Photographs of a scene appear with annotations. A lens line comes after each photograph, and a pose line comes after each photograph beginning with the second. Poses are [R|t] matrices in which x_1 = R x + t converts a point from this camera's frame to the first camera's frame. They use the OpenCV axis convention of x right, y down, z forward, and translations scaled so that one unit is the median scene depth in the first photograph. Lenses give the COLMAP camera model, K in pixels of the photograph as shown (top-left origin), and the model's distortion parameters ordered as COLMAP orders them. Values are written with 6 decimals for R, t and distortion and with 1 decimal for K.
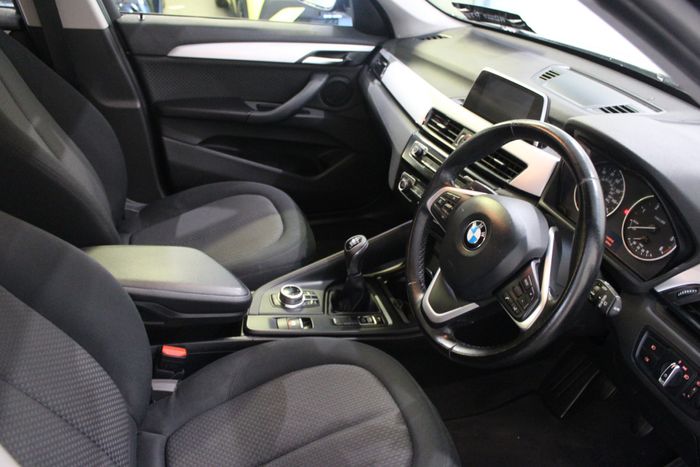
lens RADIAL K [[569.6, 0, 350.0], [0, 569.6, 233.5], [0, 0, 1]] dist [-0.161030, 0.146756]
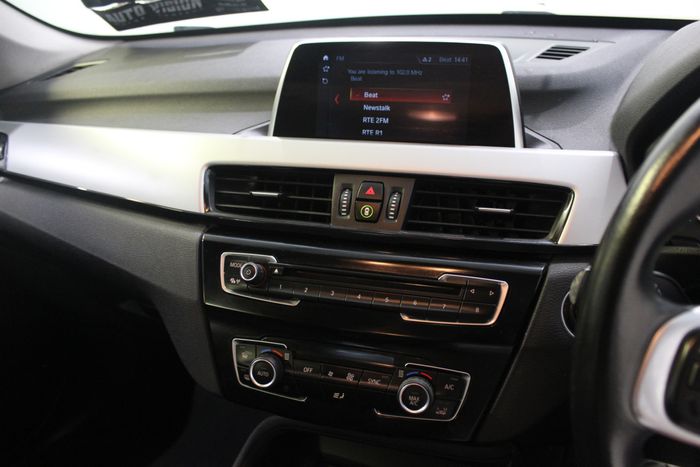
lens RADIAL K [[569.6, 0, 350.0], [0, 569.6, 233.5], [0, 0, 1]] dist [-0.161030, 0.146756]
pose [[0.683216, -0.347146, 0.642421, -0.078632], [0.442299, 0.896755, 0.014195, -0.167154], [-0.581022, 0.274444, 0.766220, 0.763990]]
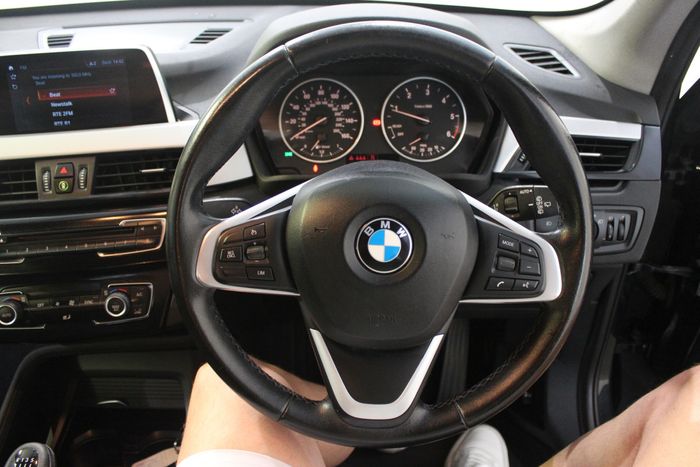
lens RADIAL K [[569.6, 0, 350.0], [0, 569.6, 233.5], [0, 0, 1]] dist [-0.161030, 0.146756]
pose [[0.348003, -0.528543, 0.774297, -0.157446], [0.536270, 0.789682, 0.298021, -0.141282], [-0.768966, 0.311520, 0.558253, 0.540608]]
